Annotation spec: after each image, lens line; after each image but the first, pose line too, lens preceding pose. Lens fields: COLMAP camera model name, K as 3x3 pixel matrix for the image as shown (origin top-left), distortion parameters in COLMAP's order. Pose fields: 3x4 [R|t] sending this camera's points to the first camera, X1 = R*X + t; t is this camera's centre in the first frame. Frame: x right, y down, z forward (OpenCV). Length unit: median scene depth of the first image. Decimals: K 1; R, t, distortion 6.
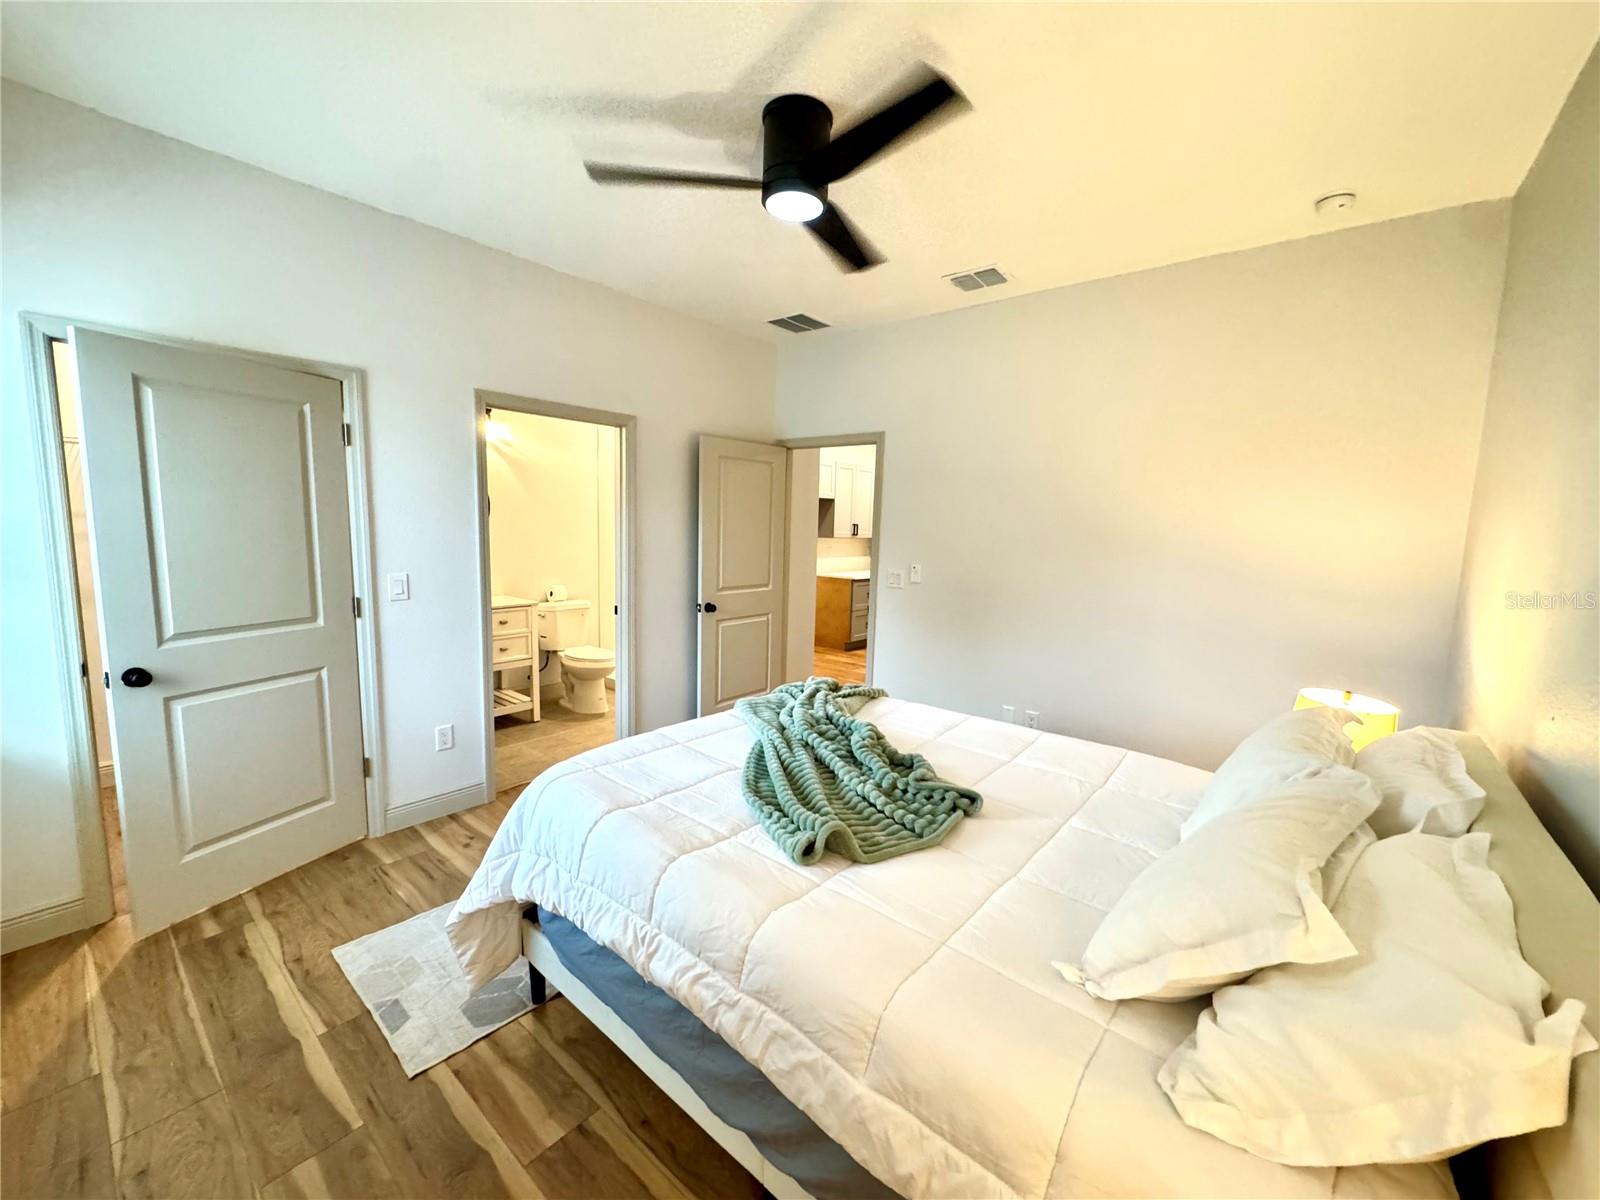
lens RADIAL K [[637.8, 0, 796.7], [0, 637.8, 596.4], [0, 0, 1]] dist [-0.000874, 0.000113]
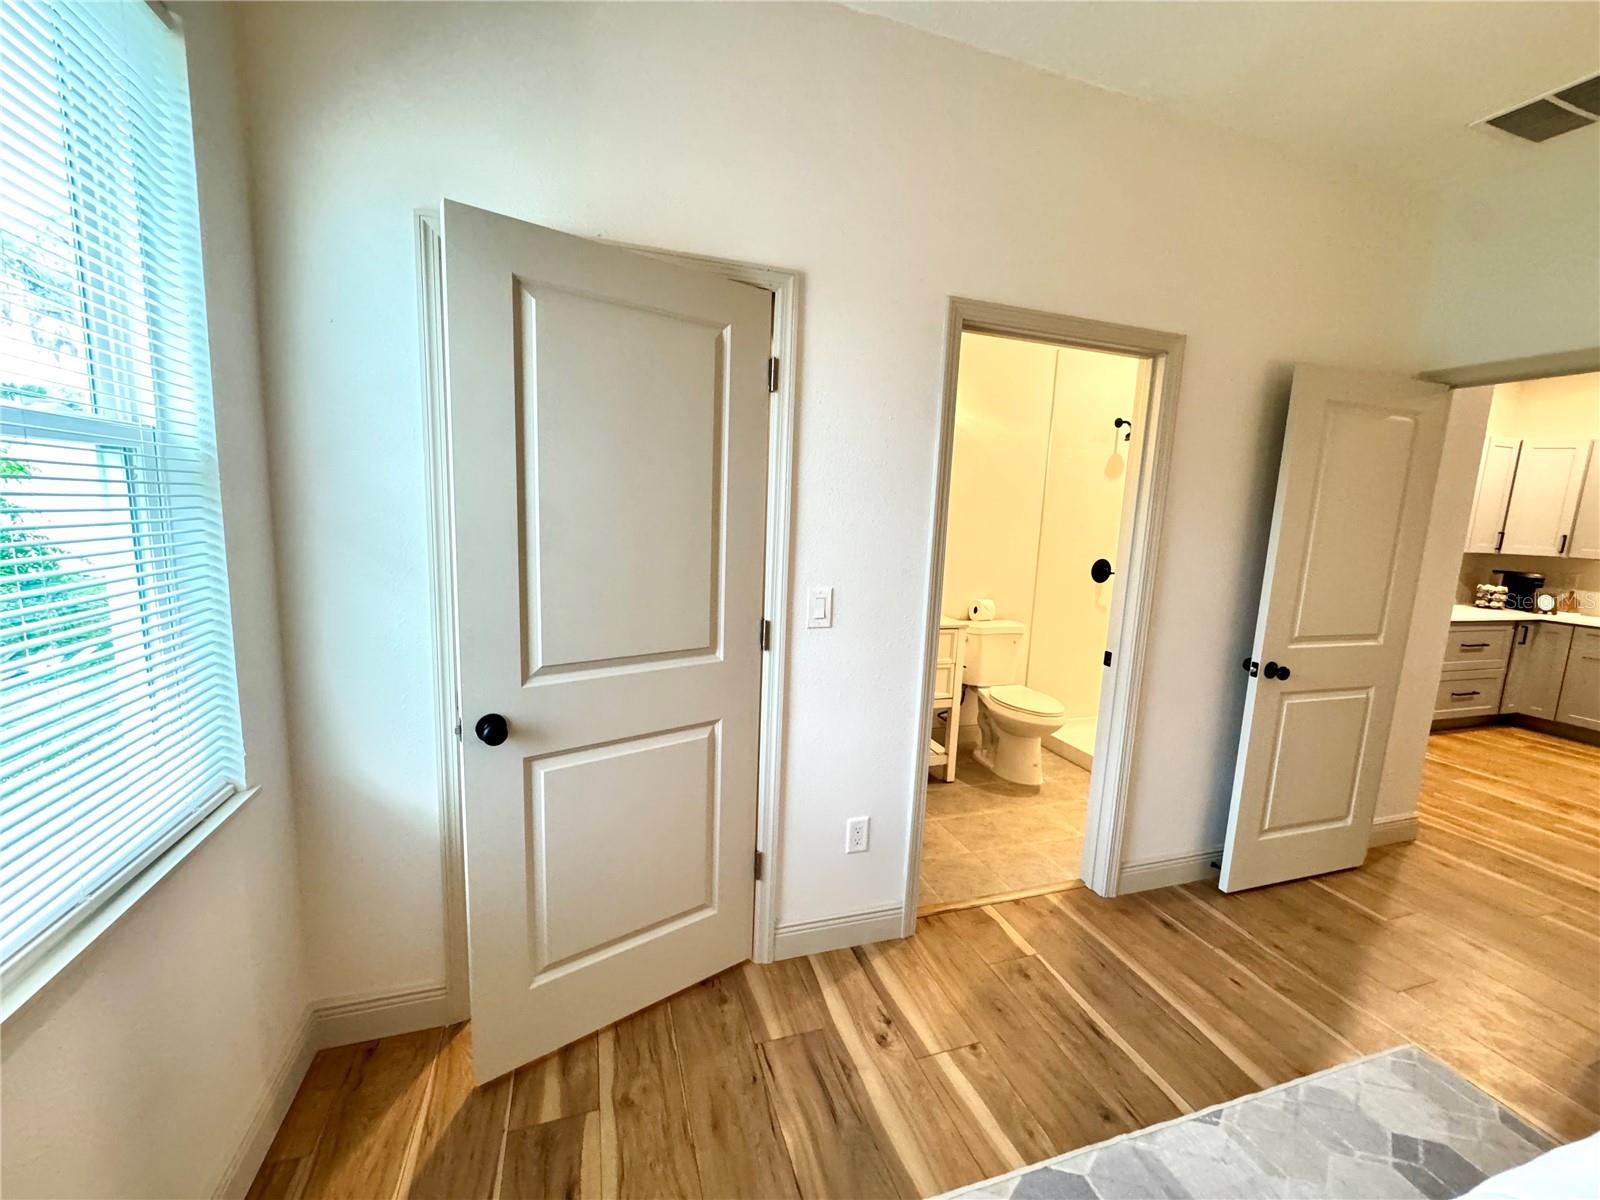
lens RADIAL K [[647.7, 0, 804.5], [0, 647.7, 603.0], [0, 0, 1]] dist [0.013636, 0.000099]
pose [[0.853788, 0.089145, -0.512932, -0.293777], [-0.081681, 0.995967, 0.037134, -0.043619], [0.514173, 0.010192, 0.857626, 0.415555]]
